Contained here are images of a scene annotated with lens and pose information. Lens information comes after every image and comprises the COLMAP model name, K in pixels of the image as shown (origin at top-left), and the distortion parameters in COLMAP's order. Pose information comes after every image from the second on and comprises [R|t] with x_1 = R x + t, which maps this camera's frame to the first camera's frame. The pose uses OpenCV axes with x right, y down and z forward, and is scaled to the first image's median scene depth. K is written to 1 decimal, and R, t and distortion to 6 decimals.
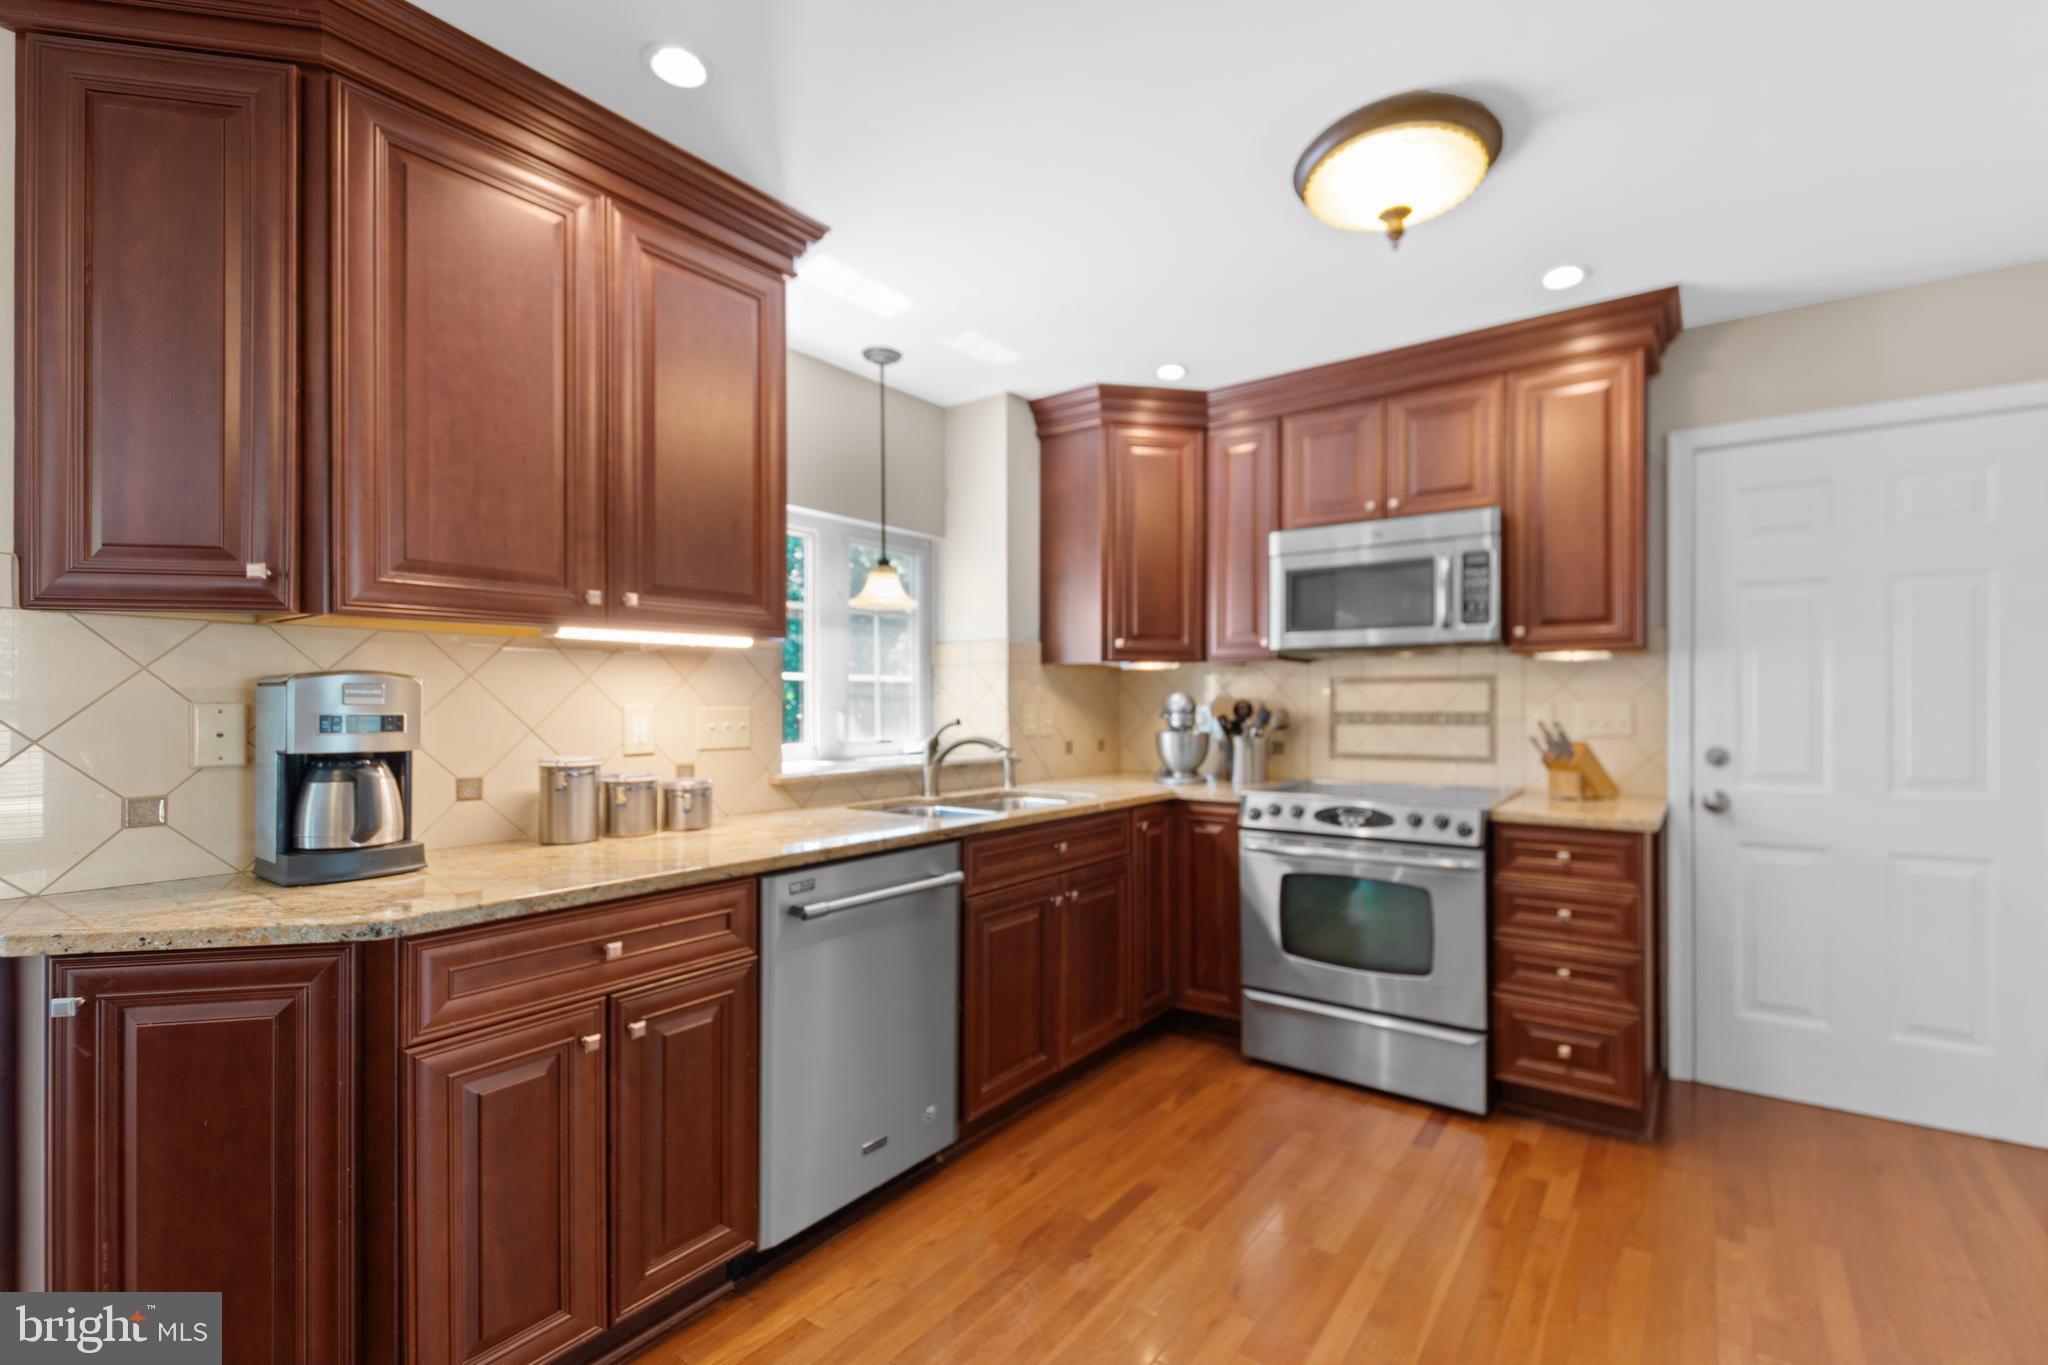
lens RADIAL K [[902.7, 0, 1072.0], [0, 902.7, 693.7], [0, 0, 1]] dist [0.008039, -0.000532]
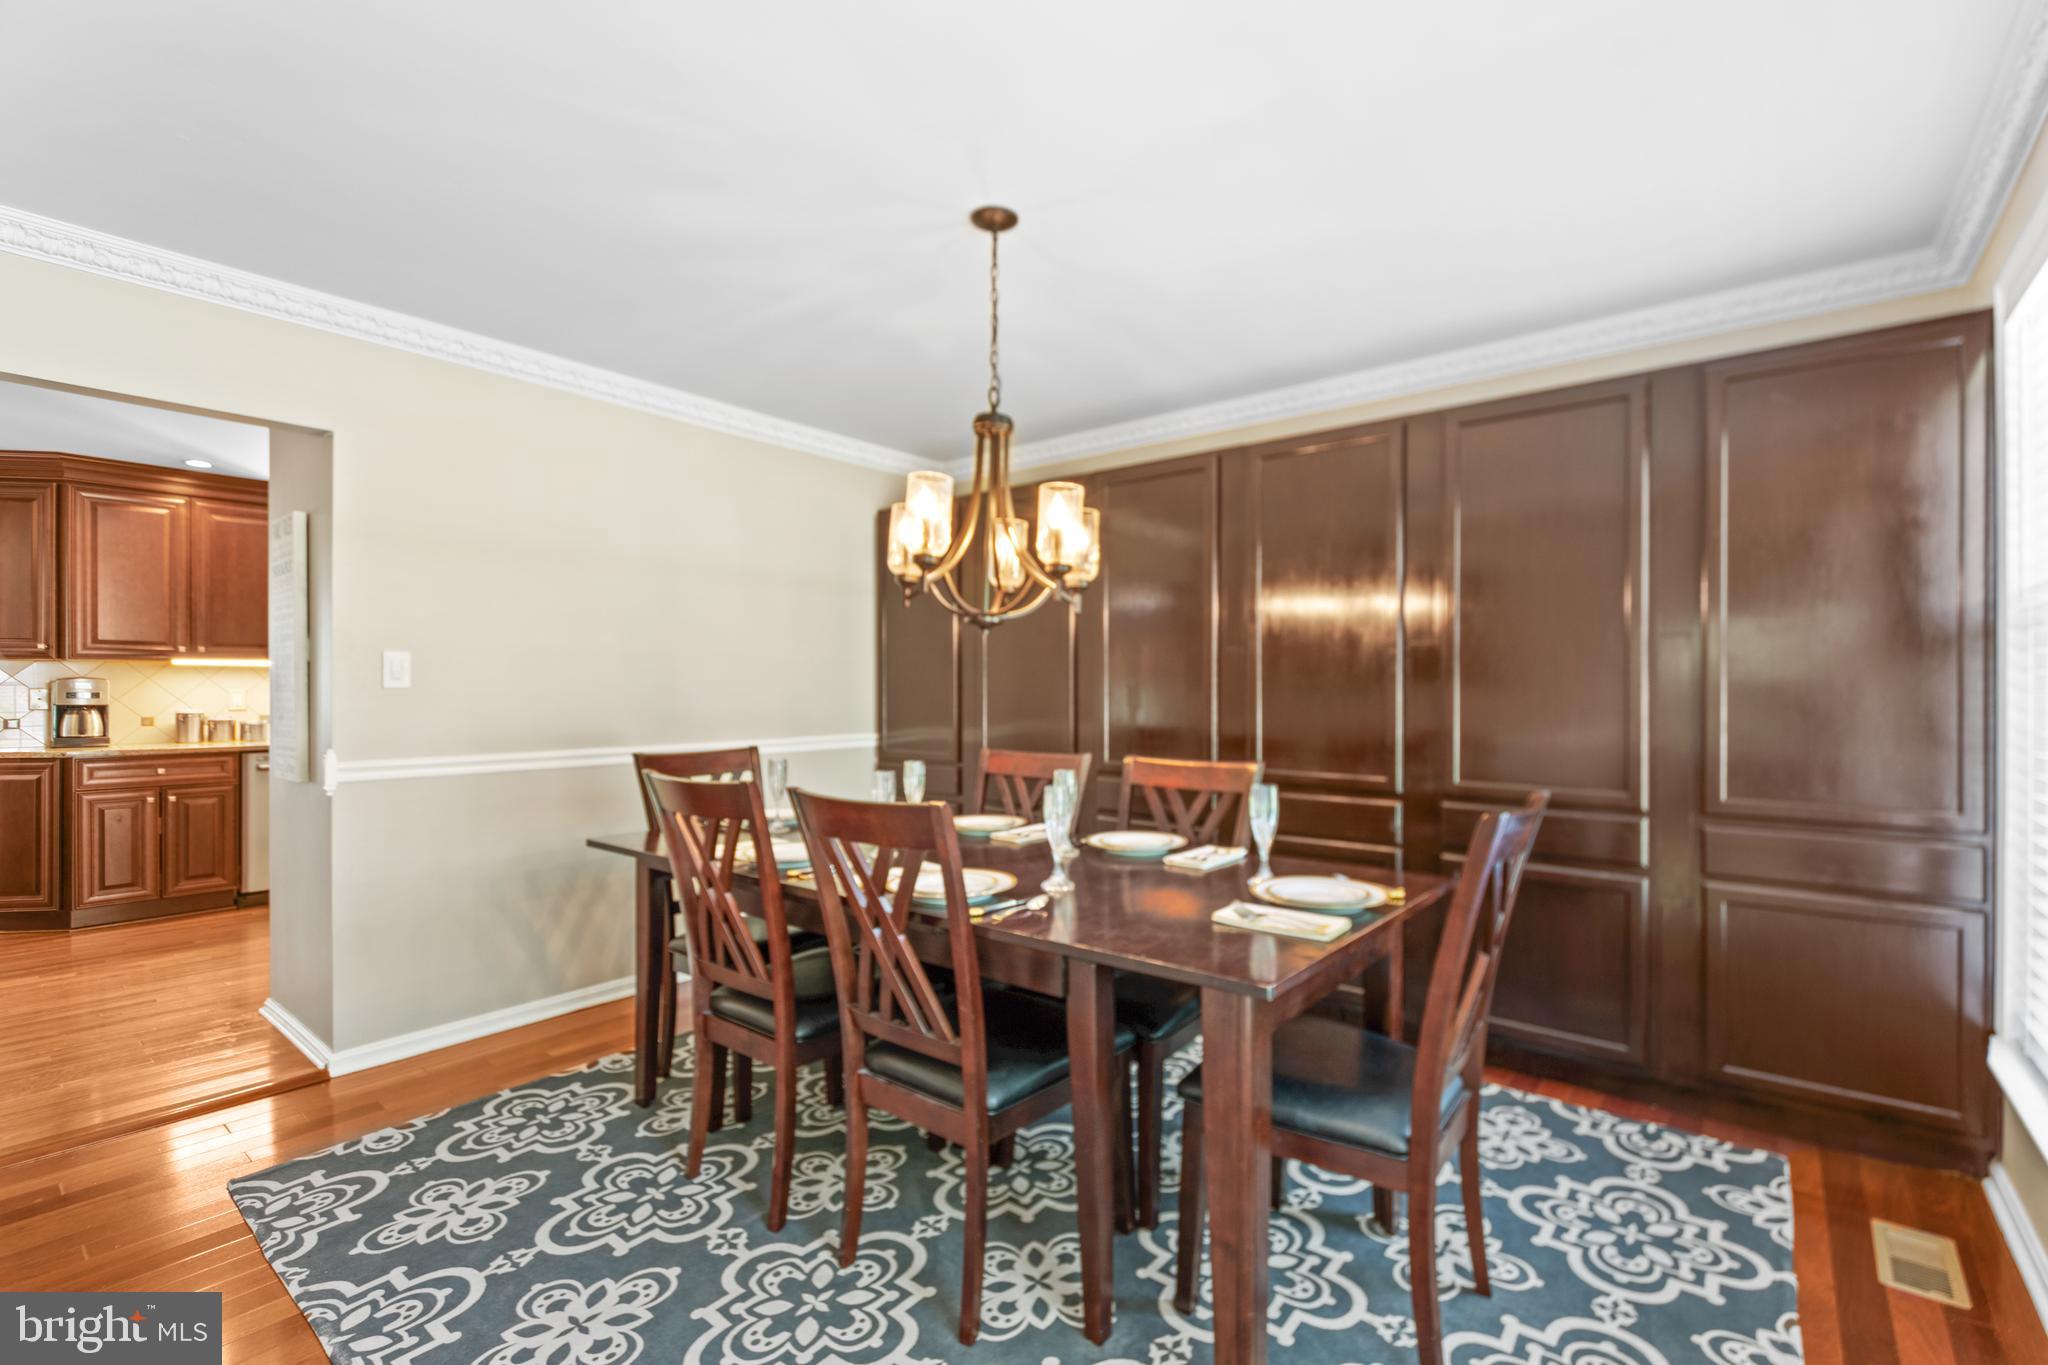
lens RADIAL K [[902.7, 0, 1035.6], [0, 902.7, 686.5], [0, 0, 1]] dist [0.008039, -0.000532]
pose [[0.998010, -0.001608, -0.063030, 1.460341], [0.001968, 0.999982, 0.005655, -0.003703], [0.063020, -0.005768, 0.997996, -1.030787]]
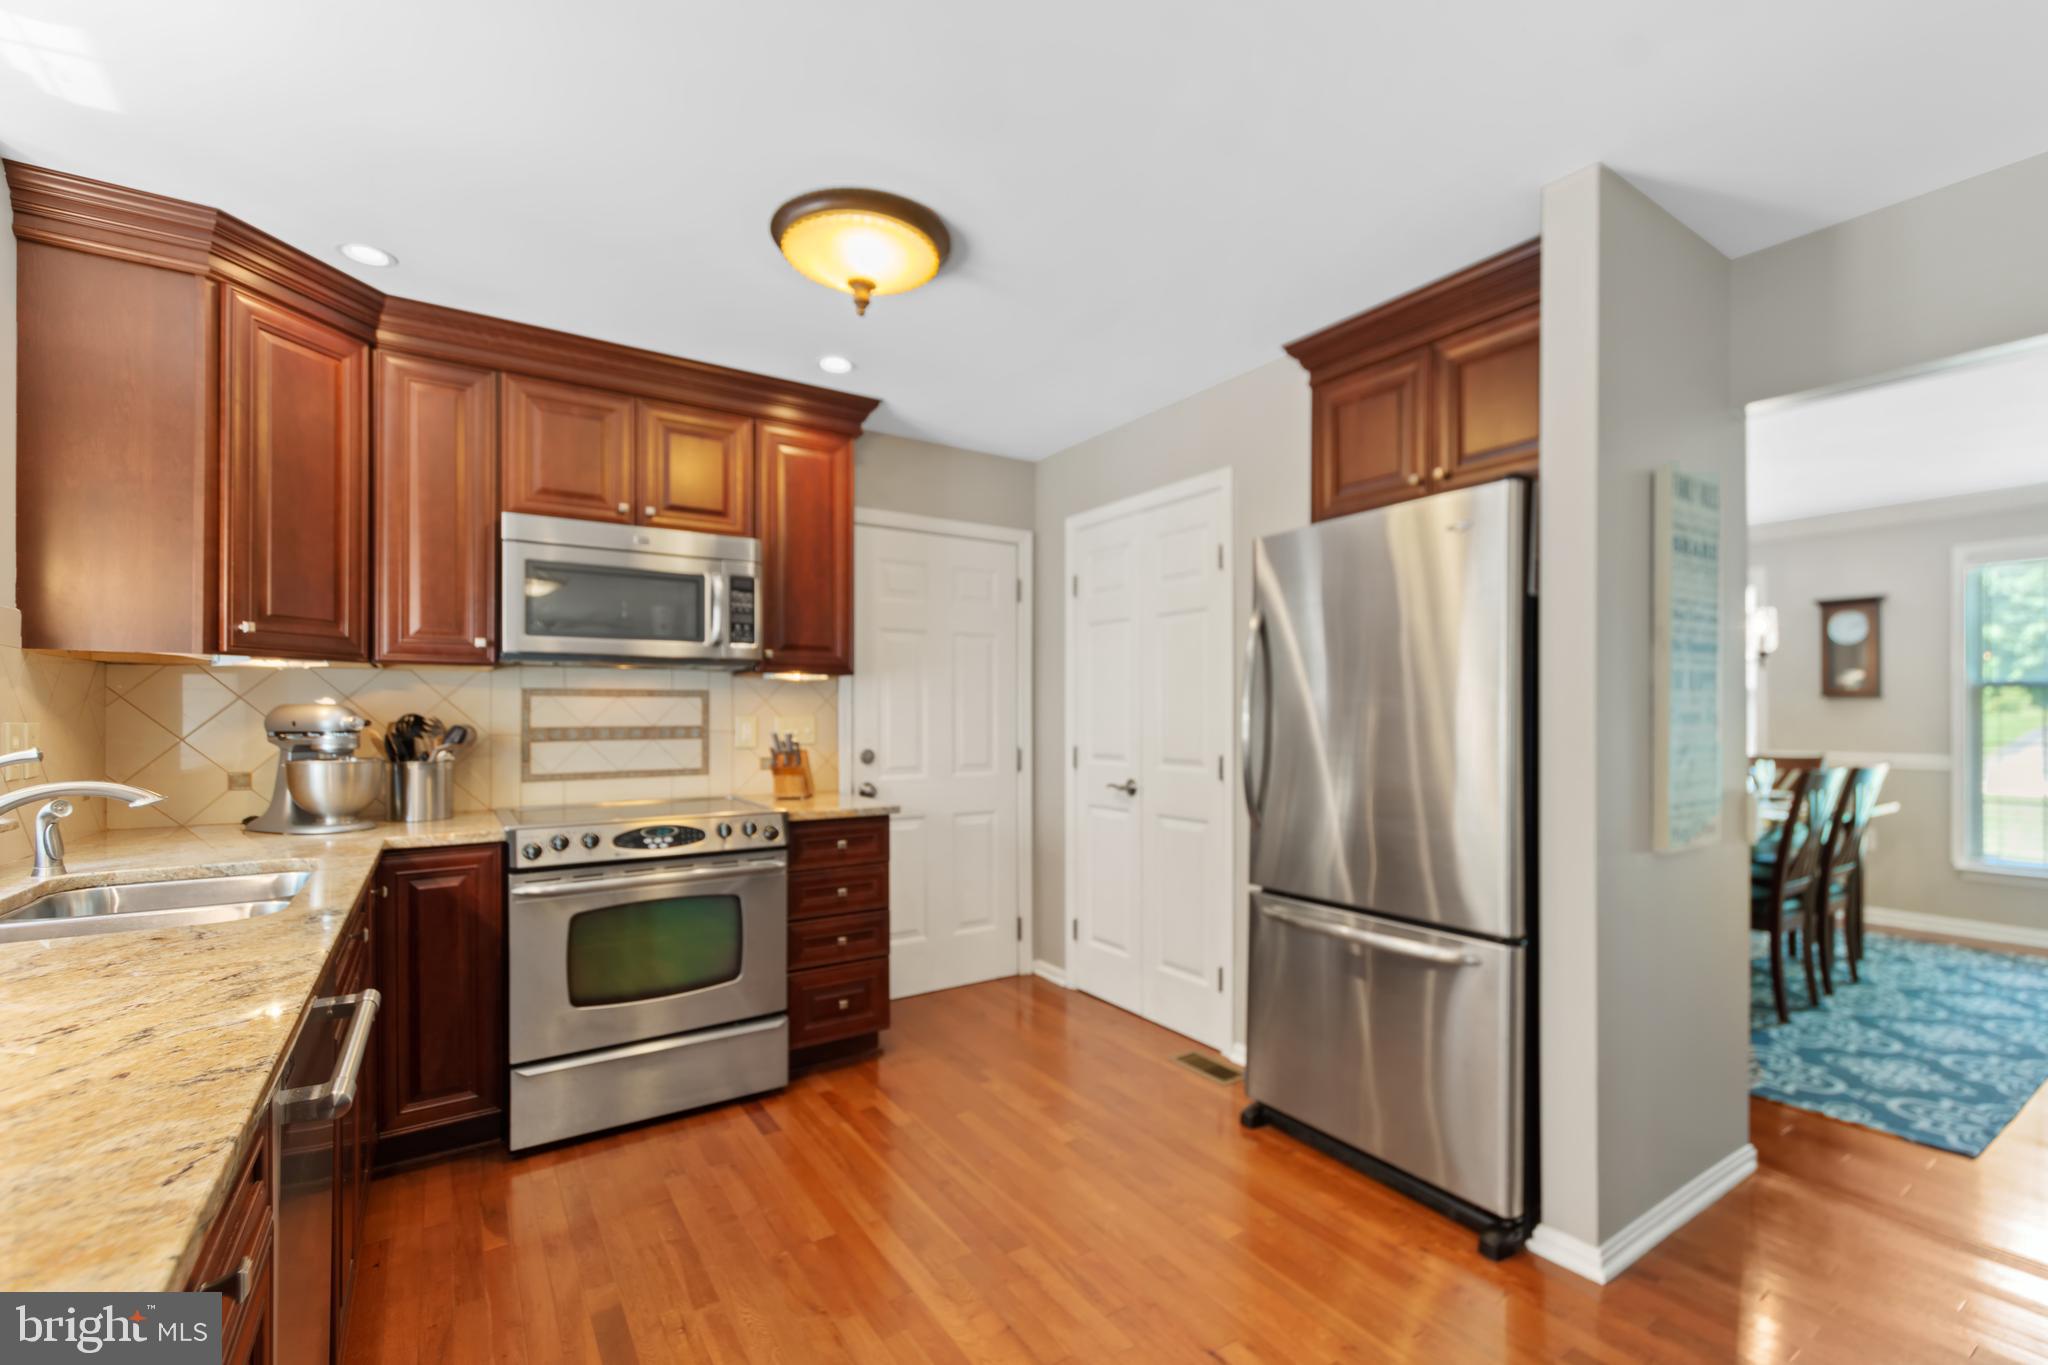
lens RADIAL K [[902.7, 0, 1087.0], [0, 902.7, 701.6], [0, 0, 1]] dist [0.008039, -0.000532]
pose [[0.332758, 0.013740, 0.942912, -0.446508], [-0.007762, 0.999900, -0.011831, 0.001681], [-0.942980, -0.003382, 0.332831, 0.262918]]
